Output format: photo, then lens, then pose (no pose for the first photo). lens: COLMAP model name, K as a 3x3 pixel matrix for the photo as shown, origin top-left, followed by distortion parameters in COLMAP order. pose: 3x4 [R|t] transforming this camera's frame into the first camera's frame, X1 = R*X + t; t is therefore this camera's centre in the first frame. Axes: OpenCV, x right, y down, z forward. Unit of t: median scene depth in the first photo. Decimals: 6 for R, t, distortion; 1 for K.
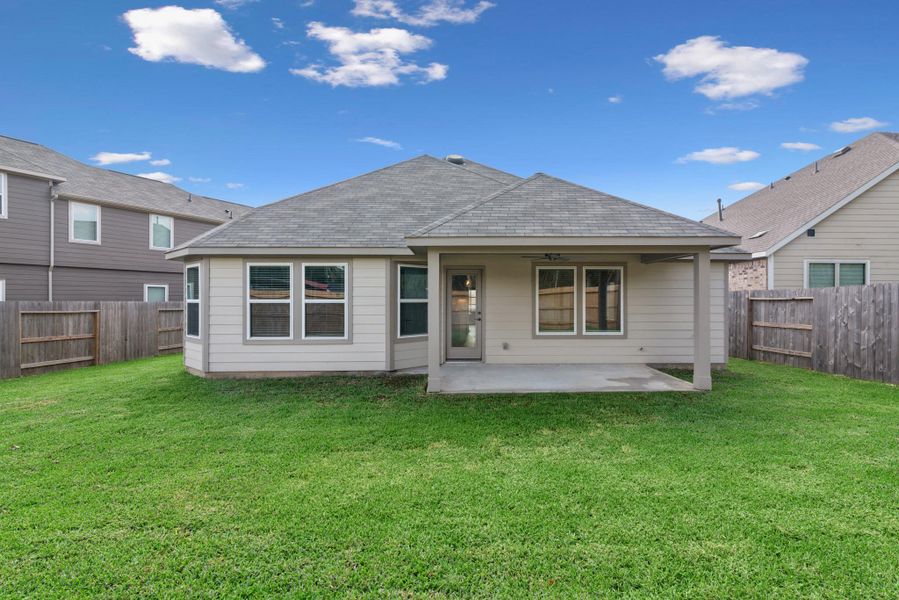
lens RADIAL K [[413.1, 0, 449.0], [0, 413.1, 295.0], [0, 0, 1]] dist [0.012859, -0.001399]
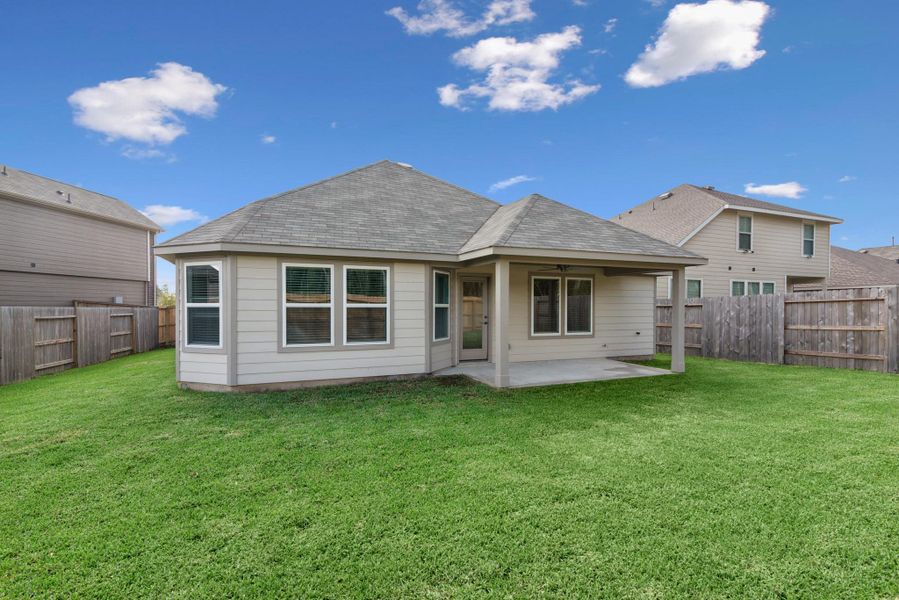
lens RADIAL K [[413.1, 0, 446.1], [0, 413.1, 307.6], [0, 0, 1]] dist [0.012859, -0.001399]
pose [[0.935024, 0.001626, 0.354581, -0.470408], [-0.005588, 0.999933, 0.010150, 0.008893], [-0.354541, -0.011472, 0.934970, 0.021371]]
